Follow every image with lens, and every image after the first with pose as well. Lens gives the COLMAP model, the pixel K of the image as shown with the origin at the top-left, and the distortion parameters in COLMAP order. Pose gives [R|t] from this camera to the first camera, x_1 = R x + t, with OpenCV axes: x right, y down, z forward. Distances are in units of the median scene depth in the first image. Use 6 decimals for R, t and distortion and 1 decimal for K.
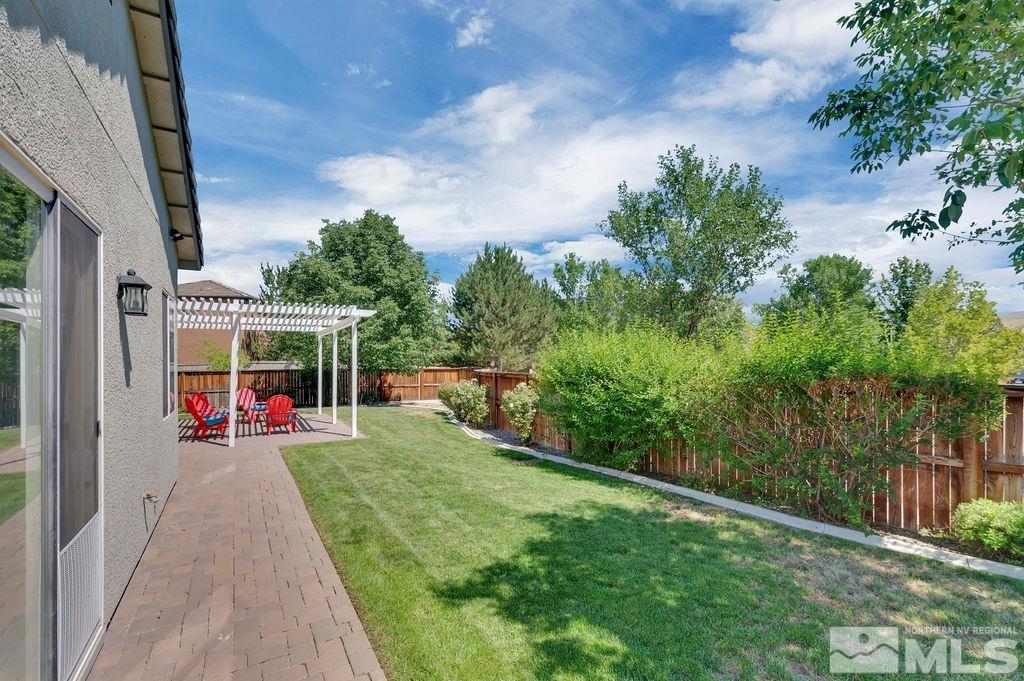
lens RADIAL K [[460.1, 0, 513.2], [0, 460.1, 353.7], [0, 0, 1]] dist [0.000239, 0.000064]
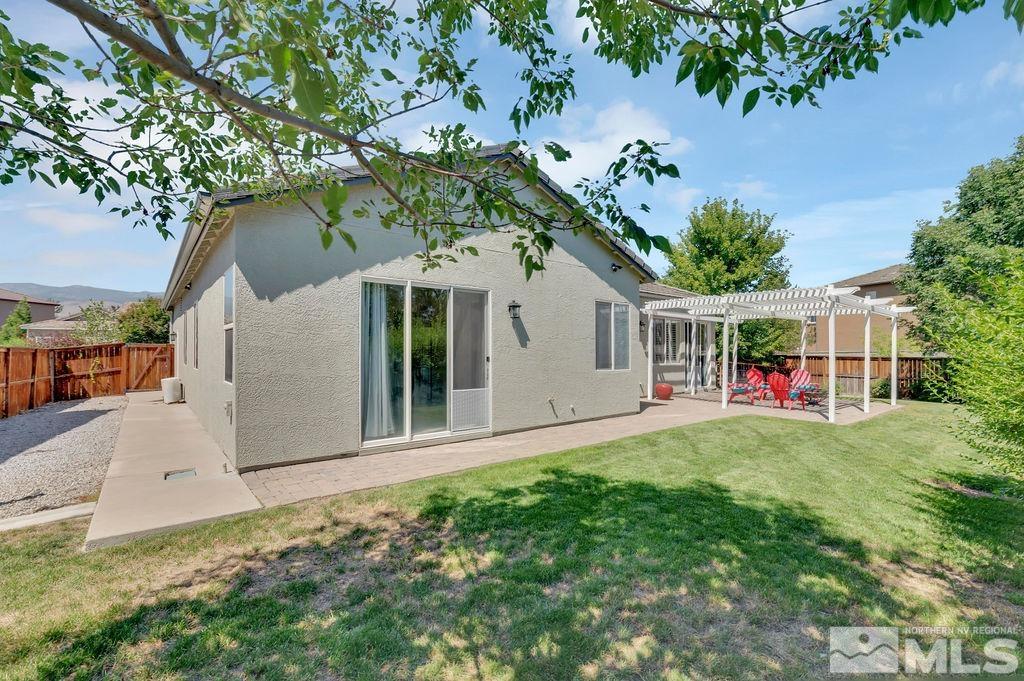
lens RADIAL K [[460.1, 0, 513.2], [0, 460.1, 353.7], [0, 0, 1]] dist [0.000239, 0.000064]
pose [[0.114469, 0.019828, -0.993229, 1.123944], [0.000683, 0.999799, 0.020038, 0.037709], [0.993427, -0.002972, 0.114432, 0.473451]]
